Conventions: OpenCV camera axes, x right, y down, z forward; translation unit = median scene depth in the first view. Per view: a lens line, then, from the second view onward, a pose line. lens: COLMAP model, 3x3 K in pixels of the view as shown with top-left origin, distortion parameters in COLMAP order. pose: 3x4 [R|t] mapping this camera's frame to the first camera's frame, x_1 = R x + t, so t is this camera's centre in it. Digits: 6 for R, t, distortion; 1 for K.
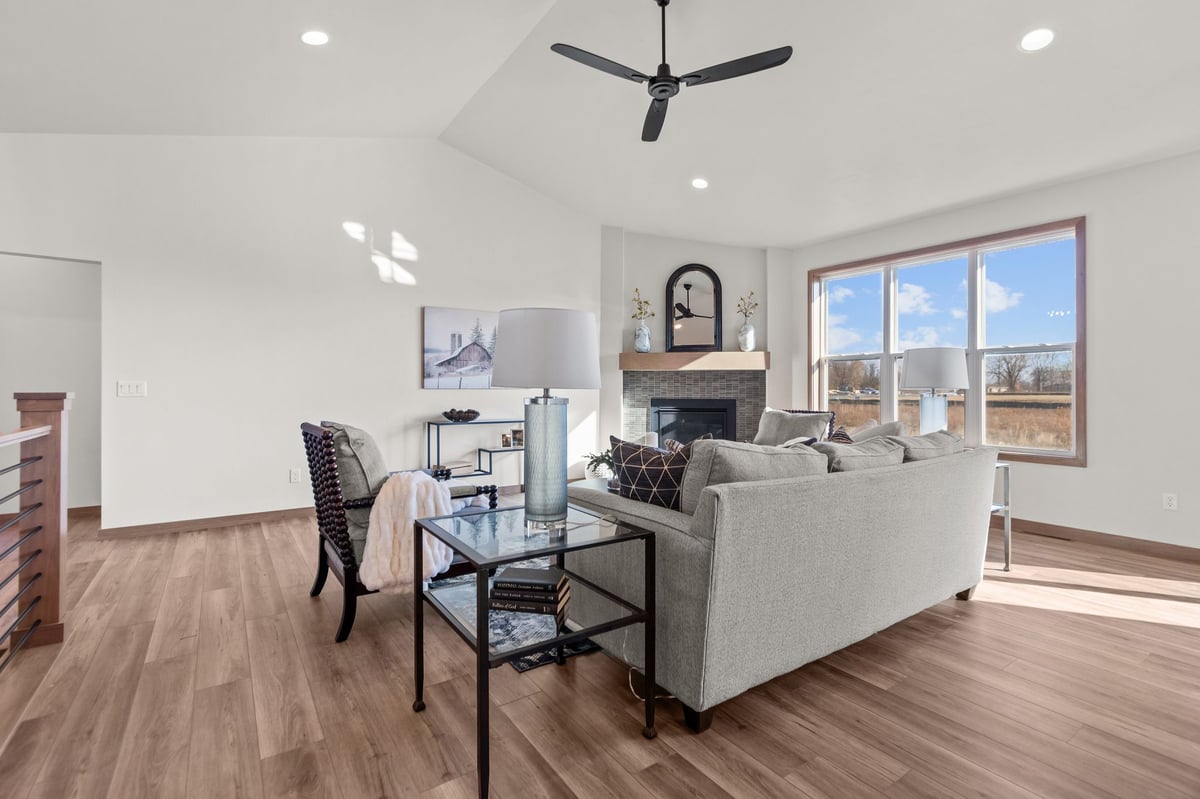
lens RADIAL K [[545.2, 0, 596.8], [0, 545.2, 392.4], [0, 0, 1]] dist [0.002131, -0.000535]
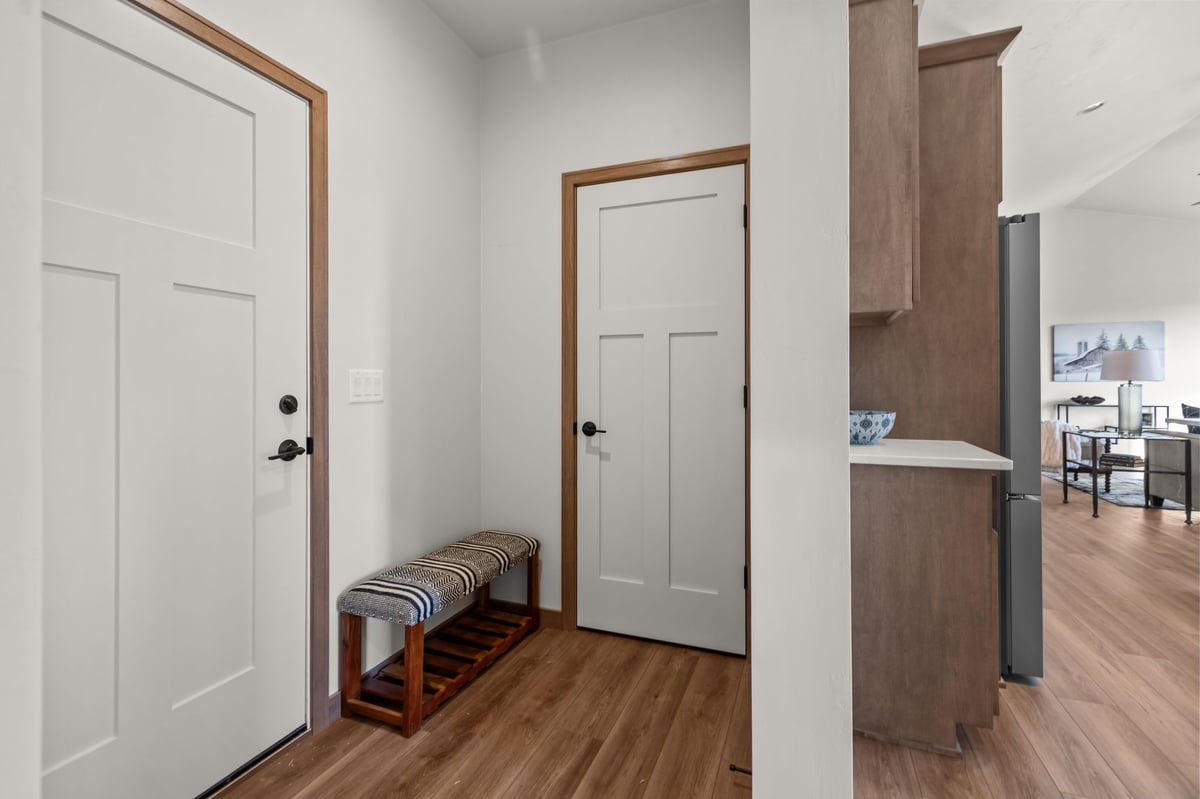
lens RADIAL K [[545.2, 0, 604.8], [0, 545.2, 390.2], [0, 0, 1]] dist [0.002131, -0.000535]
pose [[0.564785, -0.003111, -0.825232, 1.071448], [0.007817, 0.999968, 0.001580, 0.024919], [0.825201, -0.007343, 0.564791, -4.188882]]
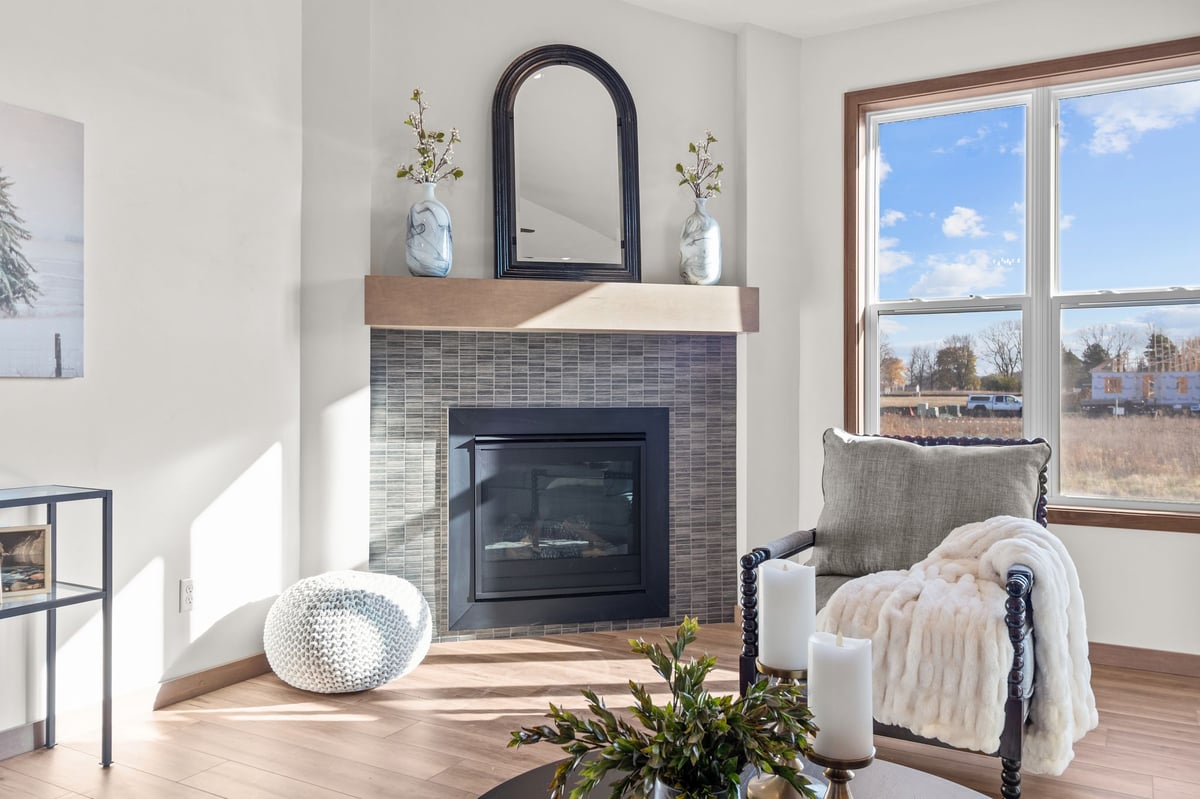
lens RADIAL K [[932.1, 0, 598.7], [0, 932.1, 391.1], [0, 0, 1]] dist [-0.015738, -0.000987]
pose [[0.907022, -0.002778, 0.421074, -0.070467], [0.004699, 0.999983, -0.003525, 0.002866], [-0.421057, 0.005176, 0.907020, 0.411359]]
